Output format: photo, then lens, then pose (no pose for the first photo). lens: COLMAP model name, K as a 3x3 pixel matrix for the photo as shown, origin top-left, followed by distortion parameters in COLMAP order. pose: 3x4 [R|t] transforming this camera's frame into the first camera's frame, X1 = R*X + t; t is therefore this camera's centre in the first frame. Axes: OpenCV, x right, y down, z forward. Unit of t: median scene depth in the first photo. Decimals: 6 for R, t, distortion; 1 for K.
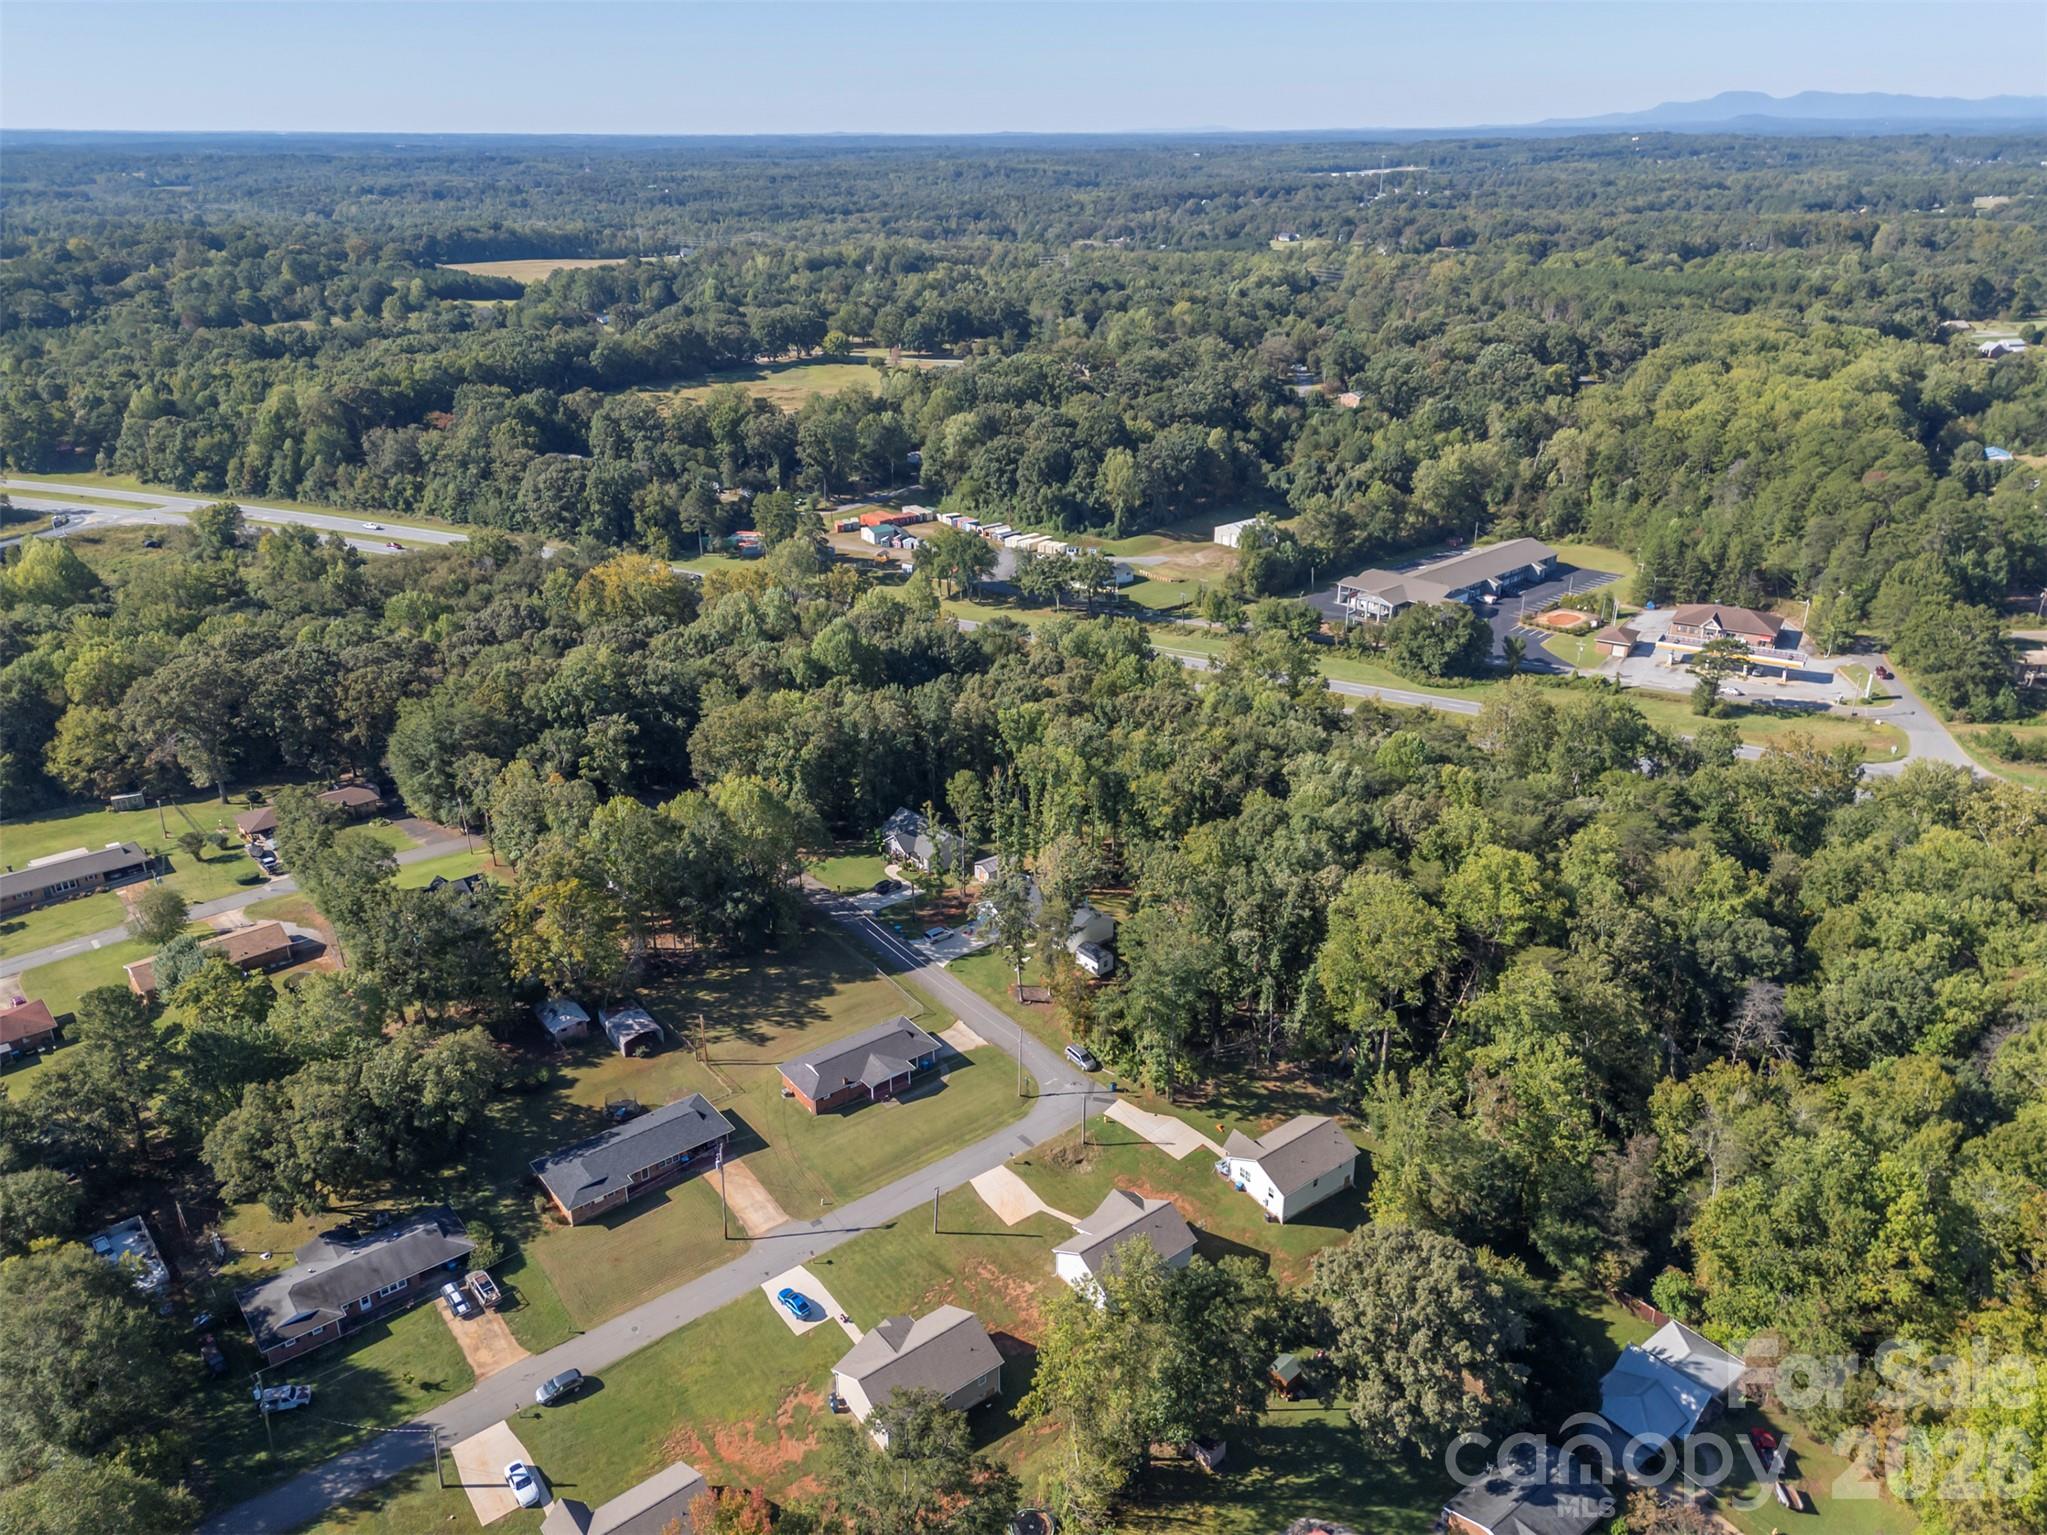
lens RADIAL K [[1501.4, 0, 1026.0], [0, 1501.4, 771.2], [0, 0, 1]] dist [0.089068, -0.061567]
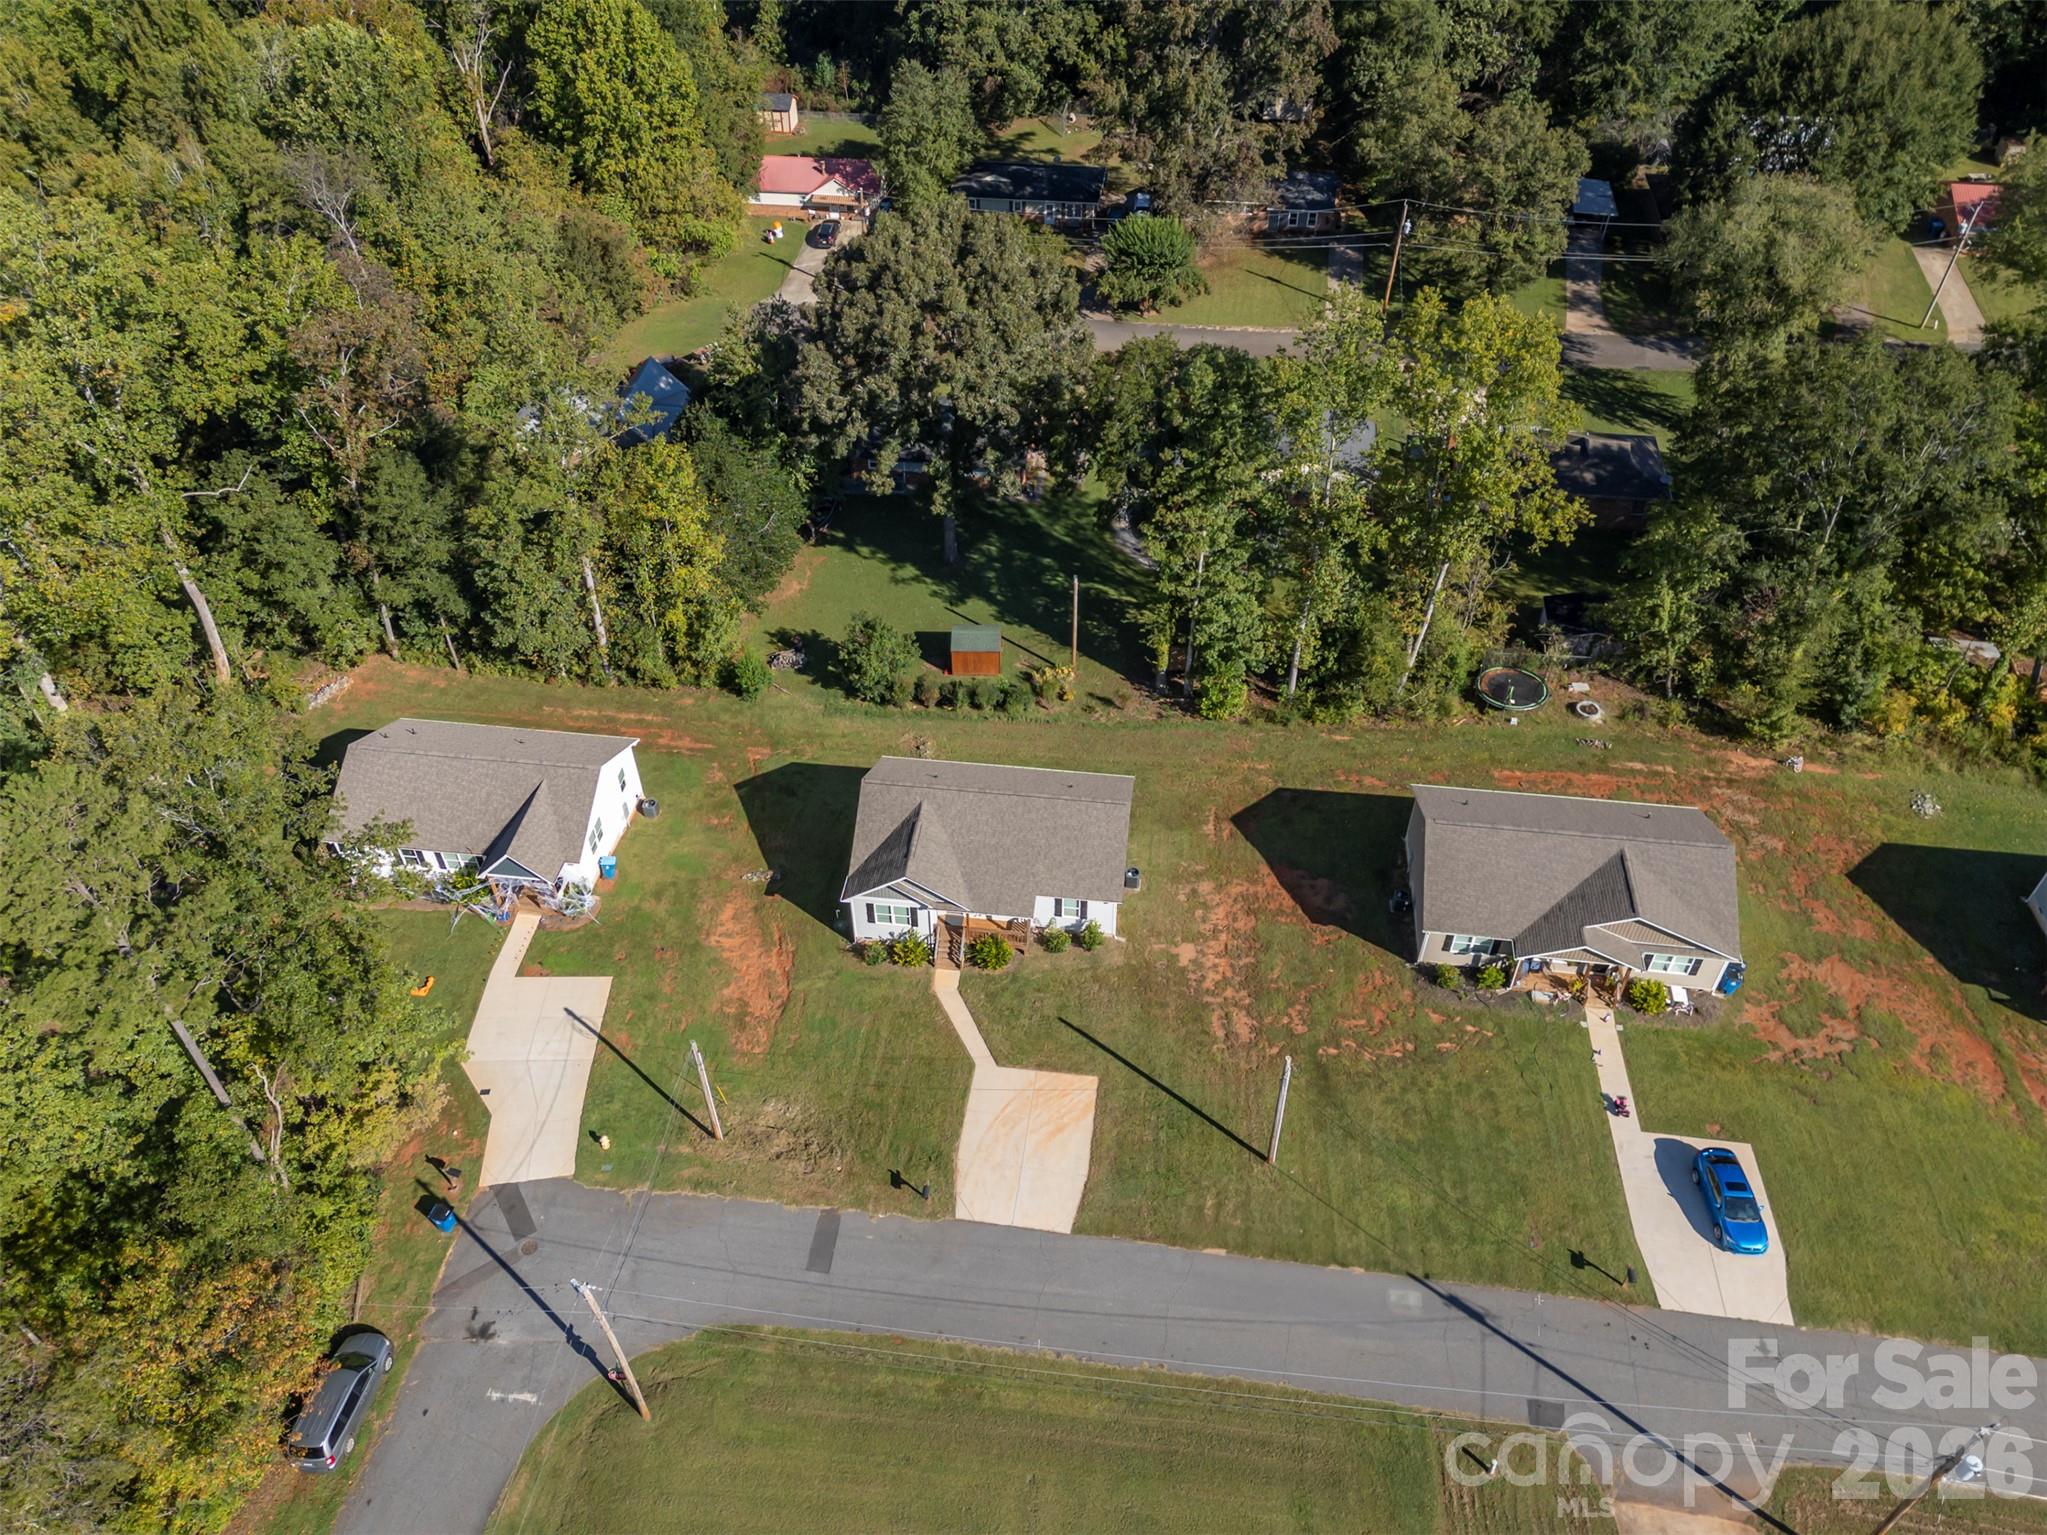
lens RADIAL K [[1501.4, 0, 1018.4], [0, 1501.4, 762.6], [0, 0, 1]] dist [0.089068, -0.061567]
pose [[-0.698626, -0.482777, 0.528060, -0.146994], [0.288320, 0.485507, 0.825321, -0.062692], [-0.654823, 0.728841, -0.199994, 0.920436]]
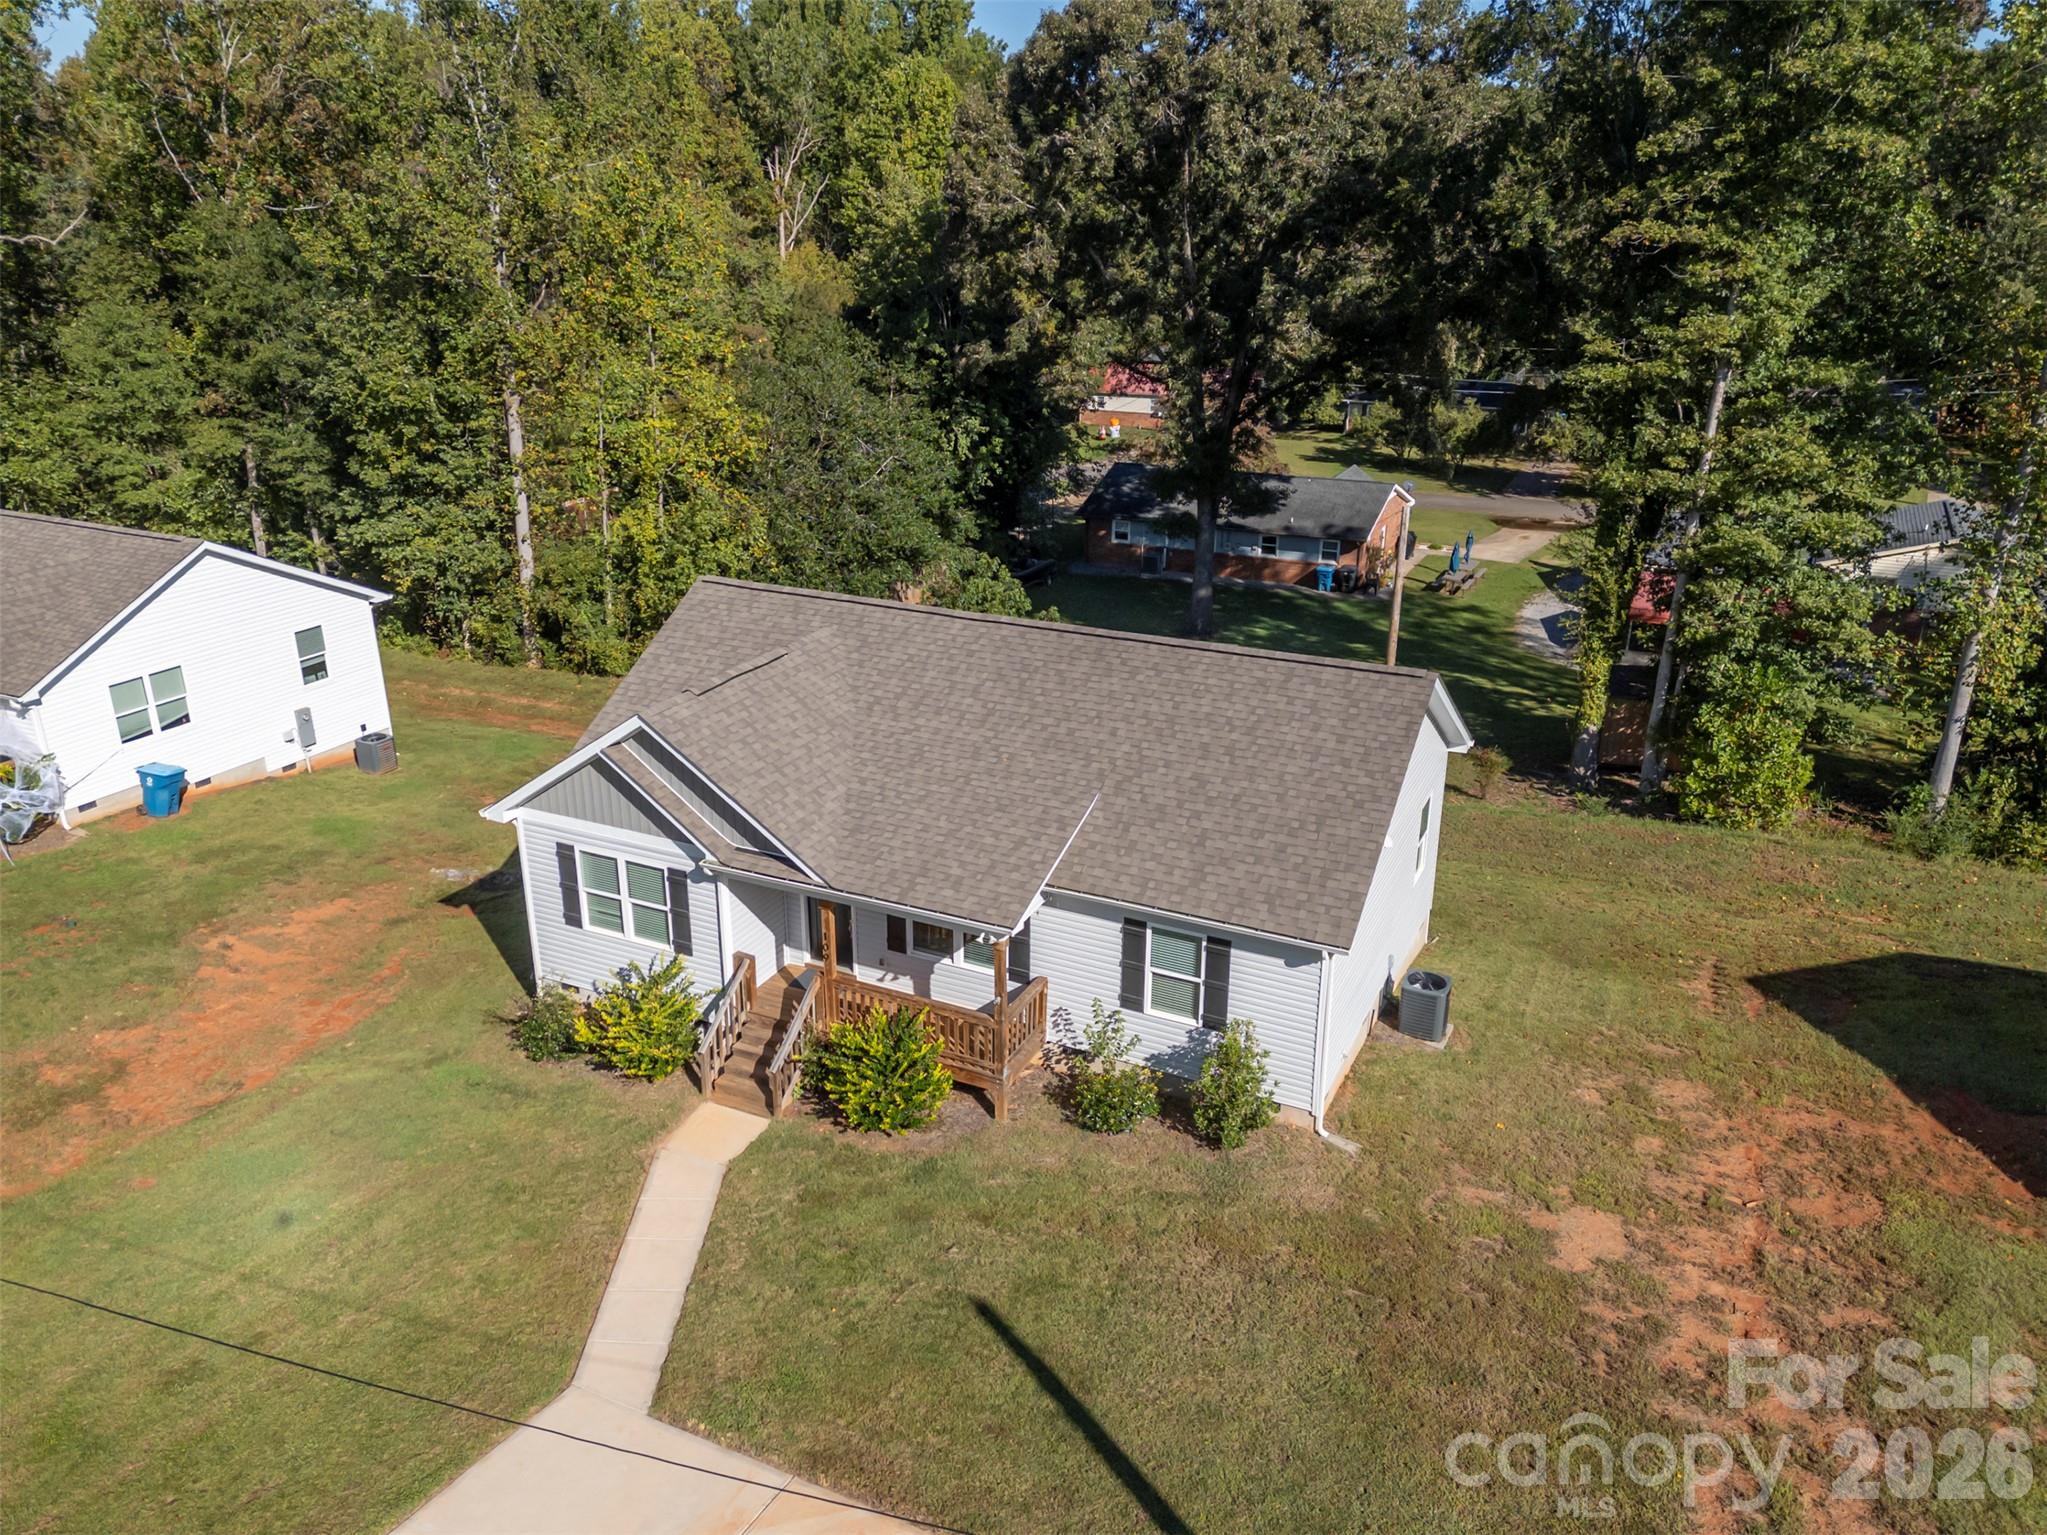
lens RADIAL K [[1501.4, 0, 1021.3], [0, 1501.4, 754.0], [0, 0, 1]] dist [0.089068, -0.061567]
pose [[-0.432038, -0.310765, 0.846622, -0.056680], [0.345290, 0.810227, 0.473610, 0.204104], [-0.833137, 0.496948, -0.242745, 0.890547]]
